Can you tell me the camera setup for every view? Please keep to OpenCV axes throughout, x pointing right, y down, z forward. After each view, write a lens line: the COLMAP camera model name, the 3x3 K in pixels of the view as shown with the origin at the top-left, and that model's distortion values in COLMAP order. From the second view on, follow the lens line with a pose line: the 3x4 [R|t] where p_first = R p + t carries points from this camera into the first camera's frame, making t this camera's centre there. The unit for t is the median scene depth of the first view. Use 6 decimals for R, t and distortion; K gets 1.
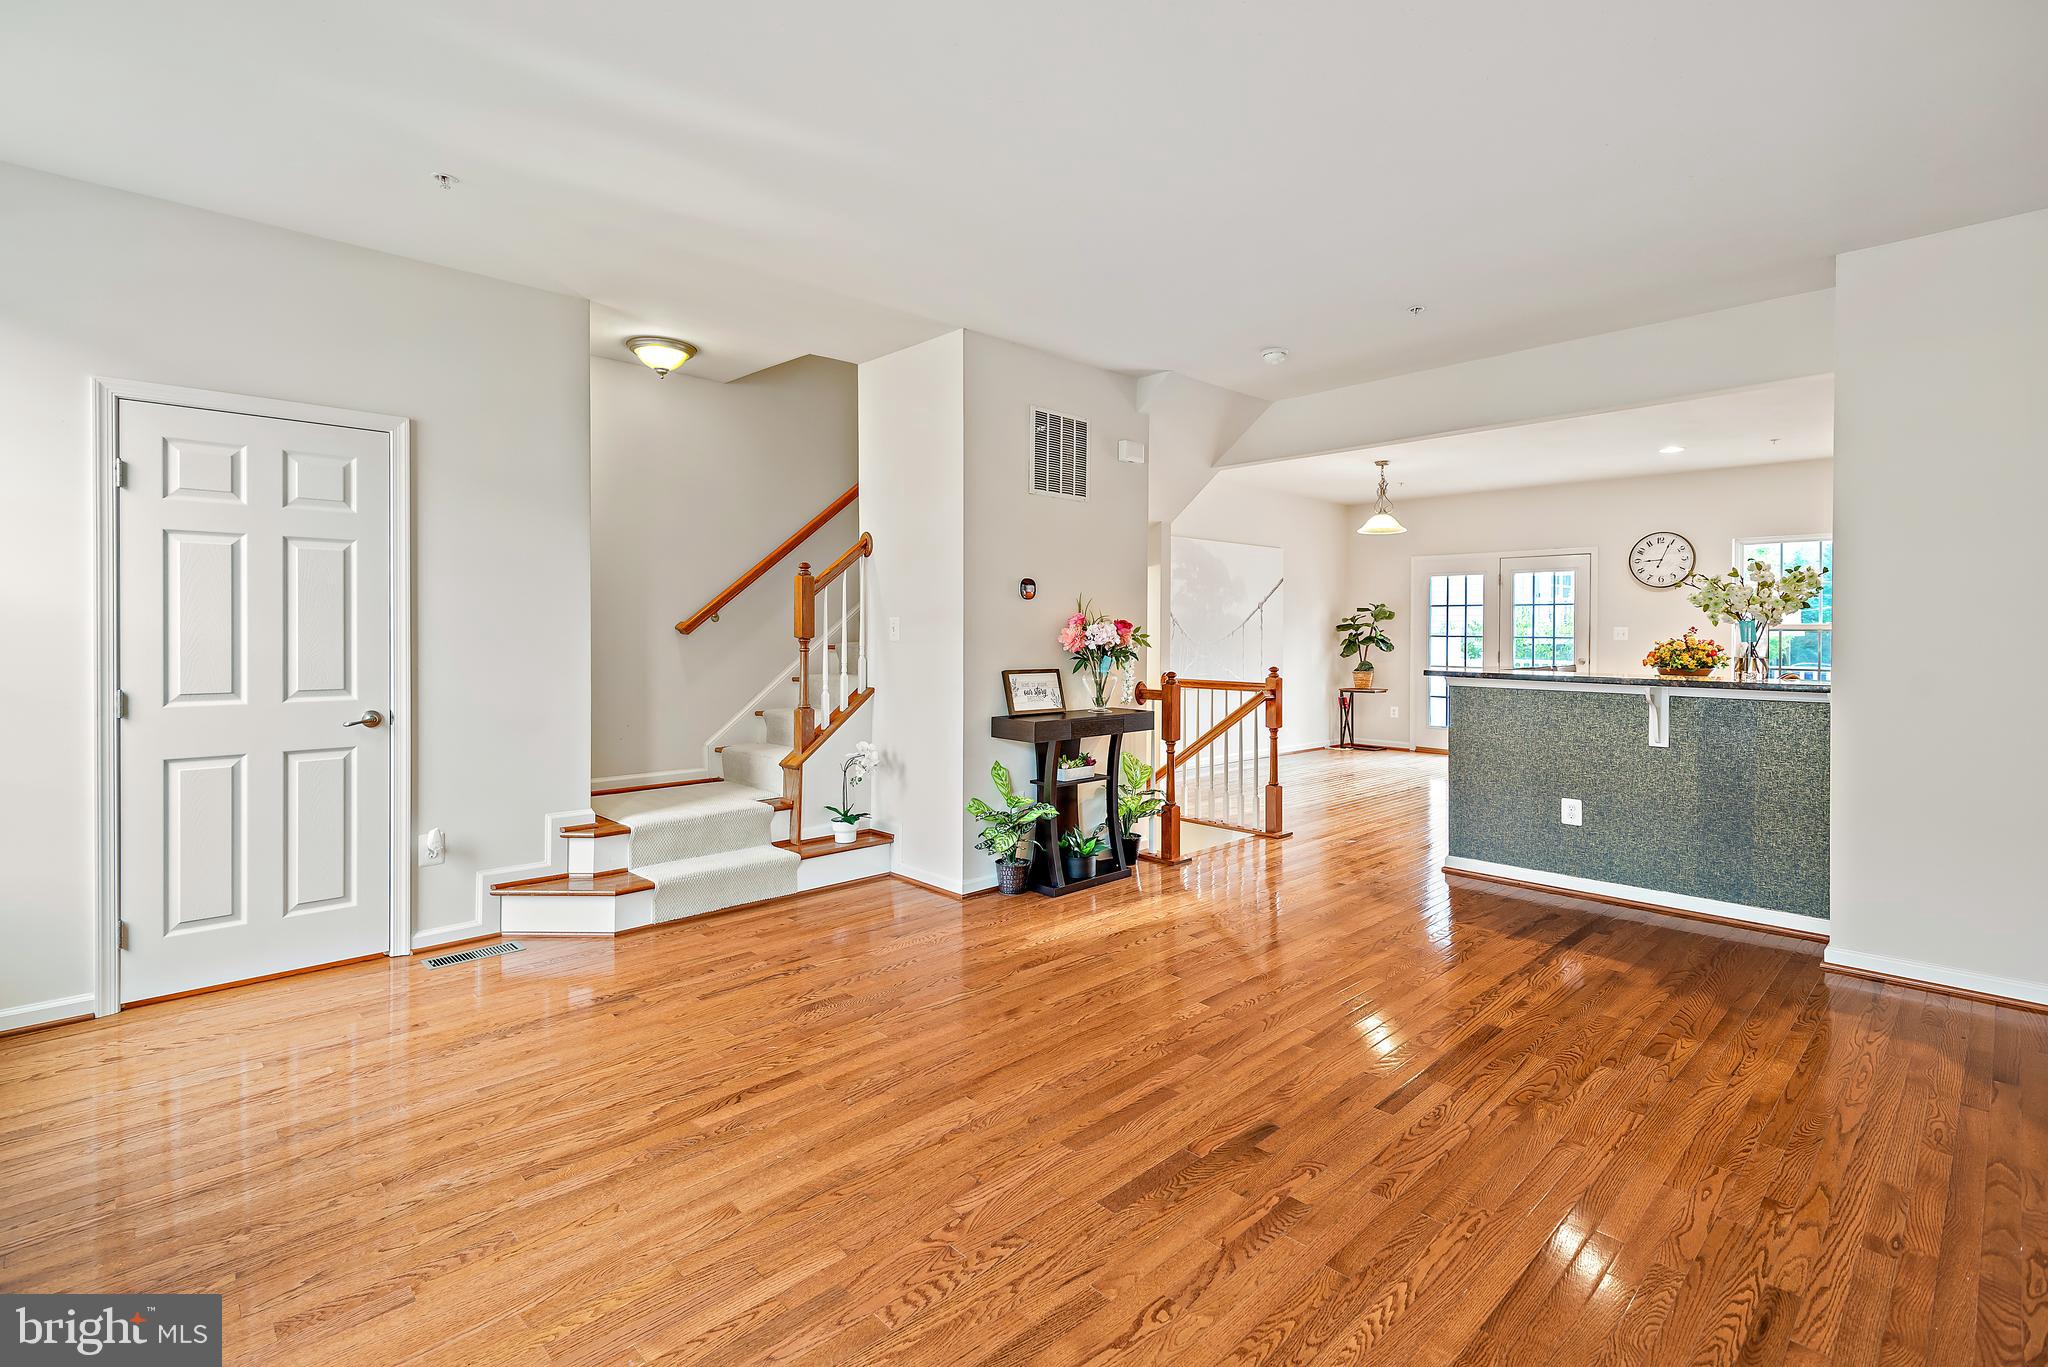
lens RADIAL K [[960.8, 0, 1012.4], [0, 960.8, 622.1], [0, 0, 1]] dist [0.020319, -0.010351]
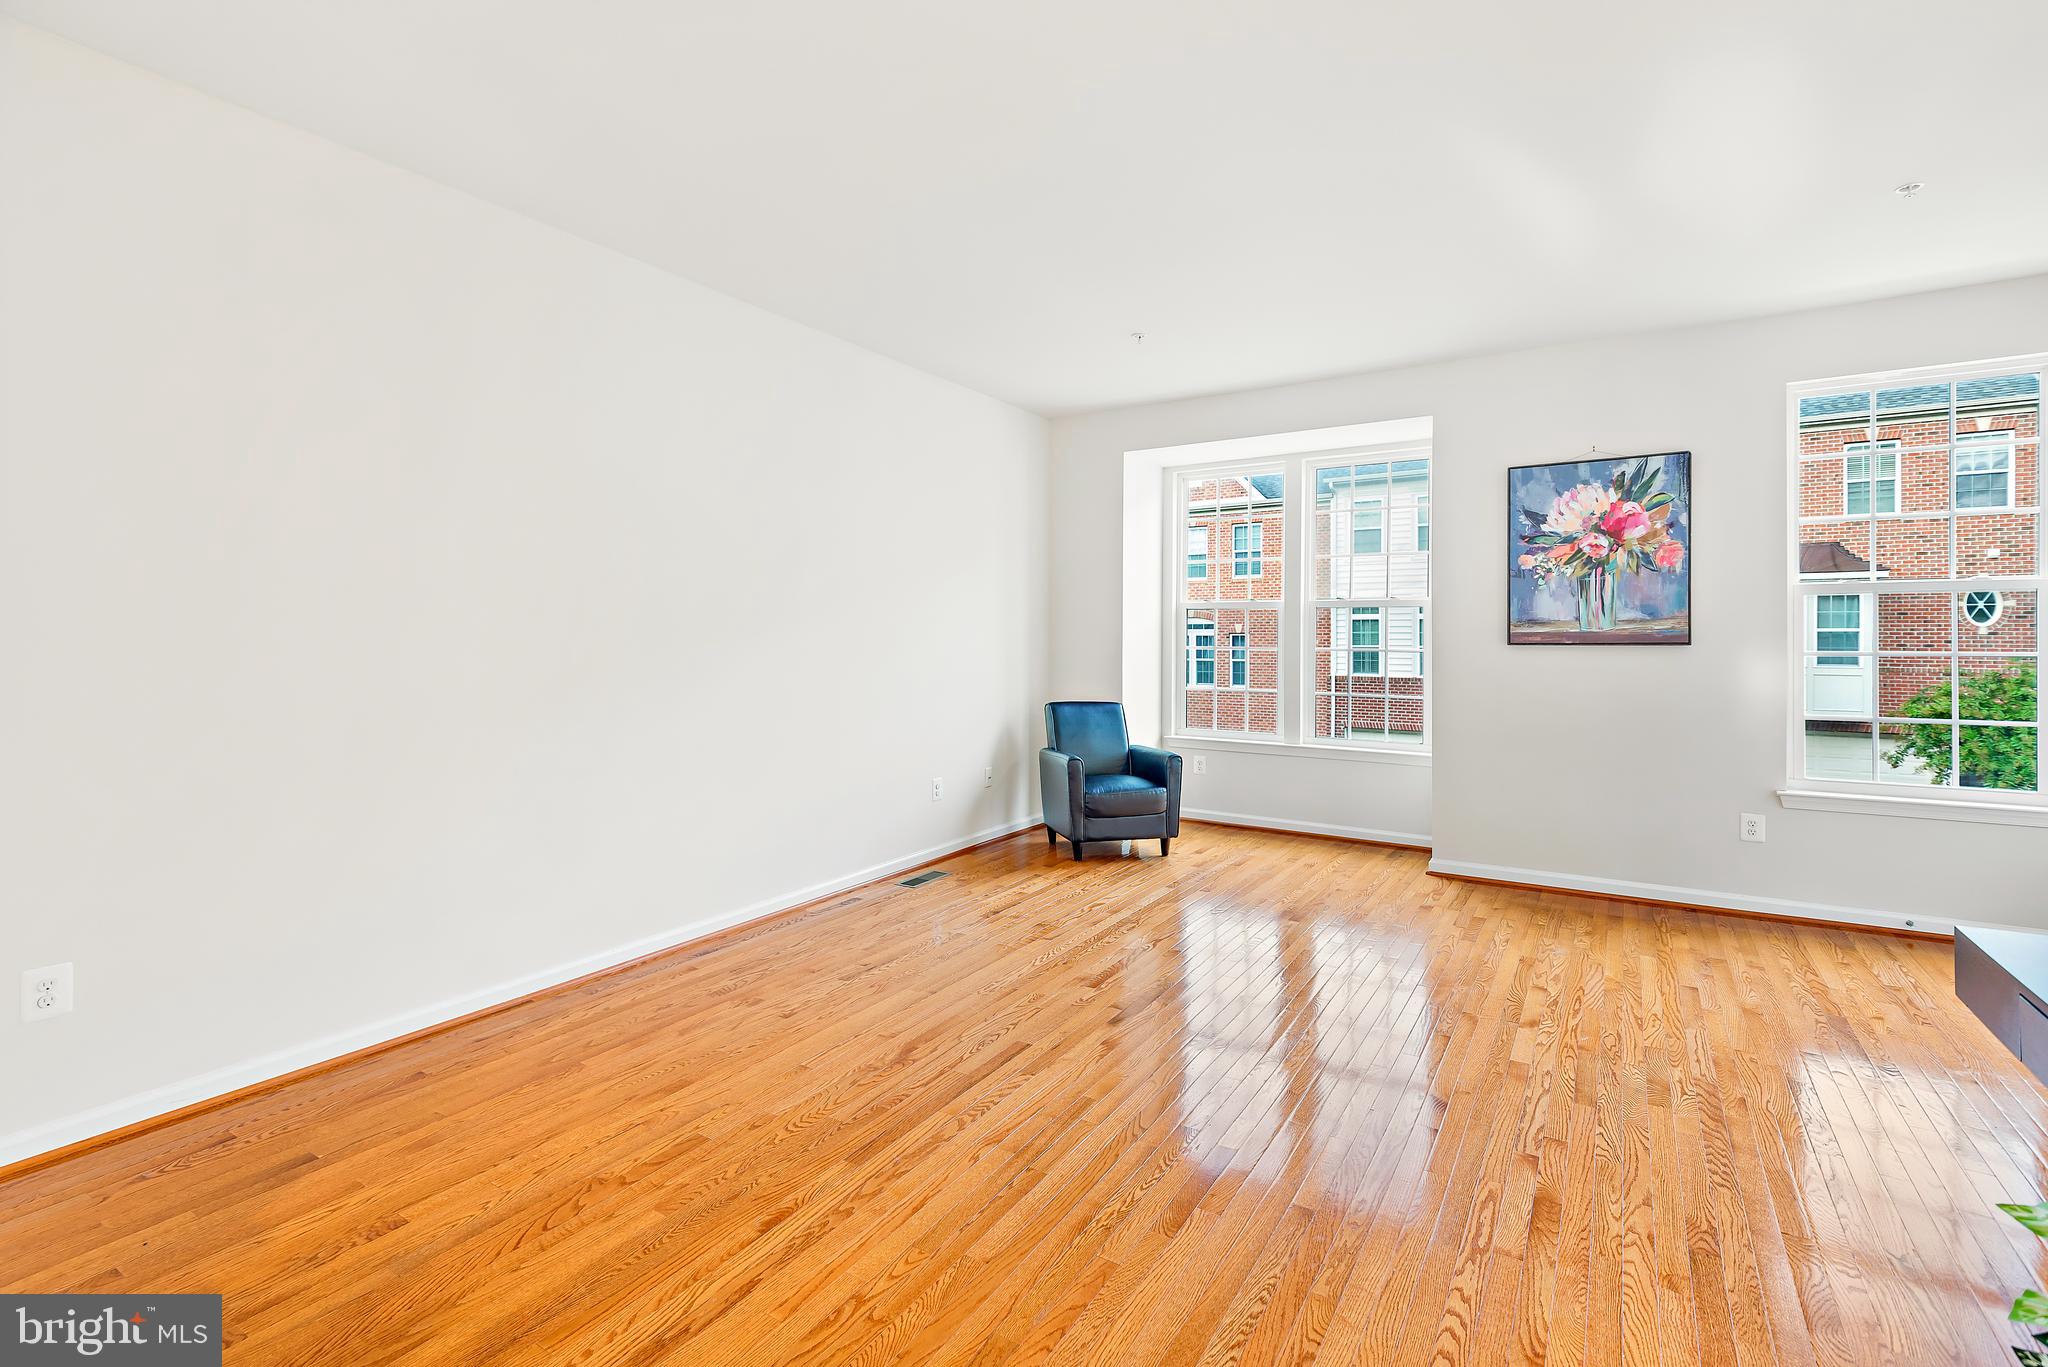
lens RADIAL K [[940.3, 0, 1017.0], [0, 940.3, 635.1], [0, 0, 1]] dist [0.017790, -0.006454]
pose [[-0.970074, -0.003545, -0.242785, 0.422657], [-0.001356, 0.999957, -0.009183, 0.014837], [0.242807, -0.008578, -0.970037, 1.326969]]
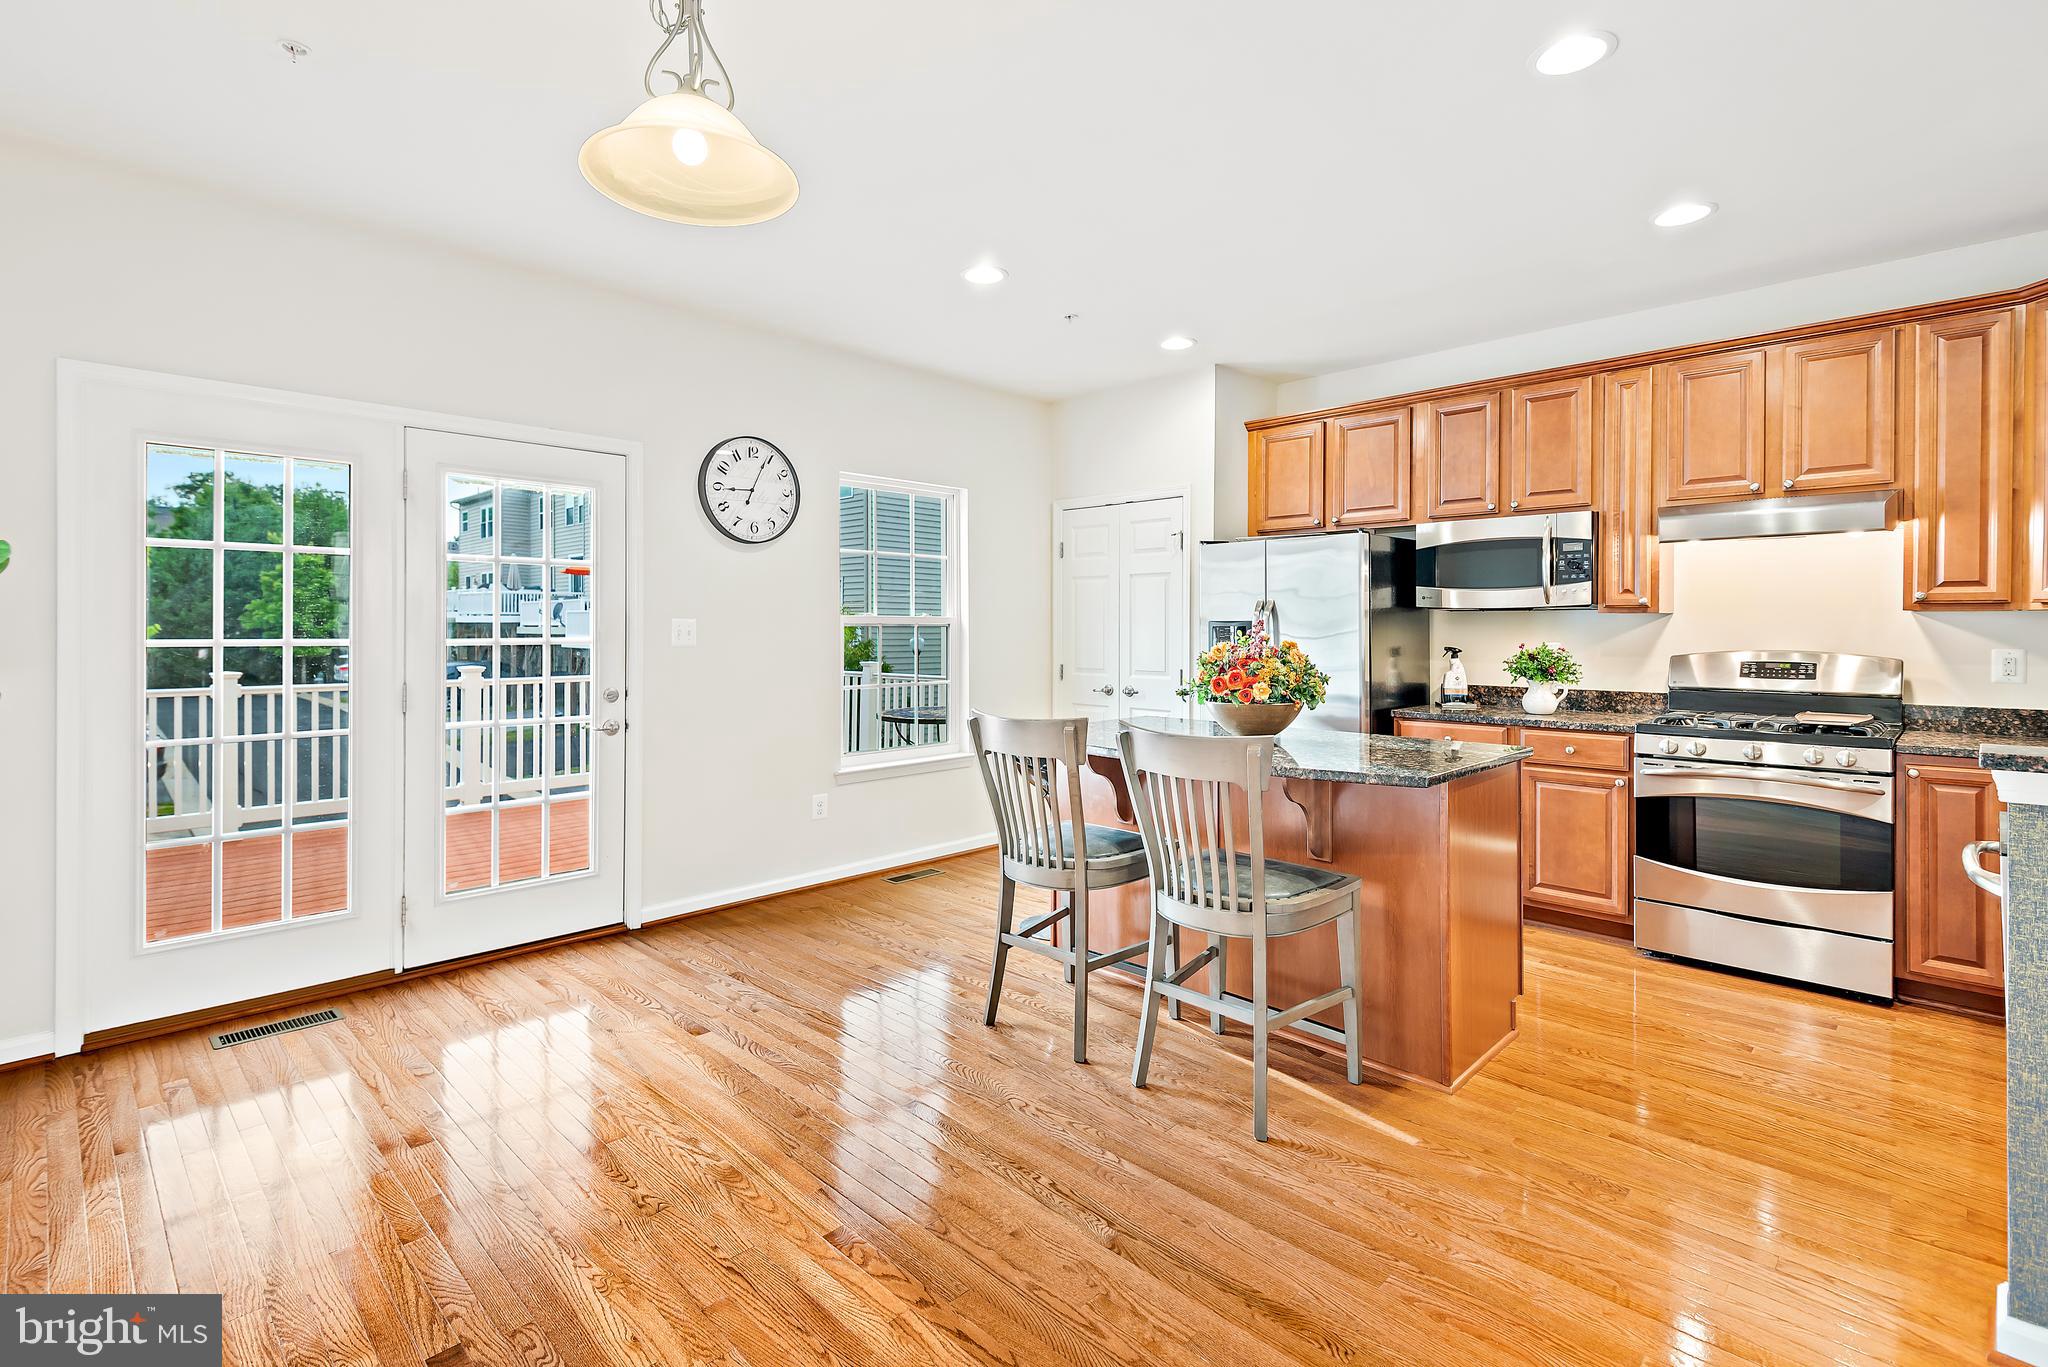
lens RADIAL K [[960.8, 0, 1027.7], [0, 960.8, 636.1], [0, 0, 1]] dist [0.020319, -0.010351]
pose [[-0.037655, -0.013221, 0.999203, 0.310196], [-0.011109, 0.999856, 0.012811, 0.012690], [-0.999229, -0.010617, -0.037796, 1.843824]]
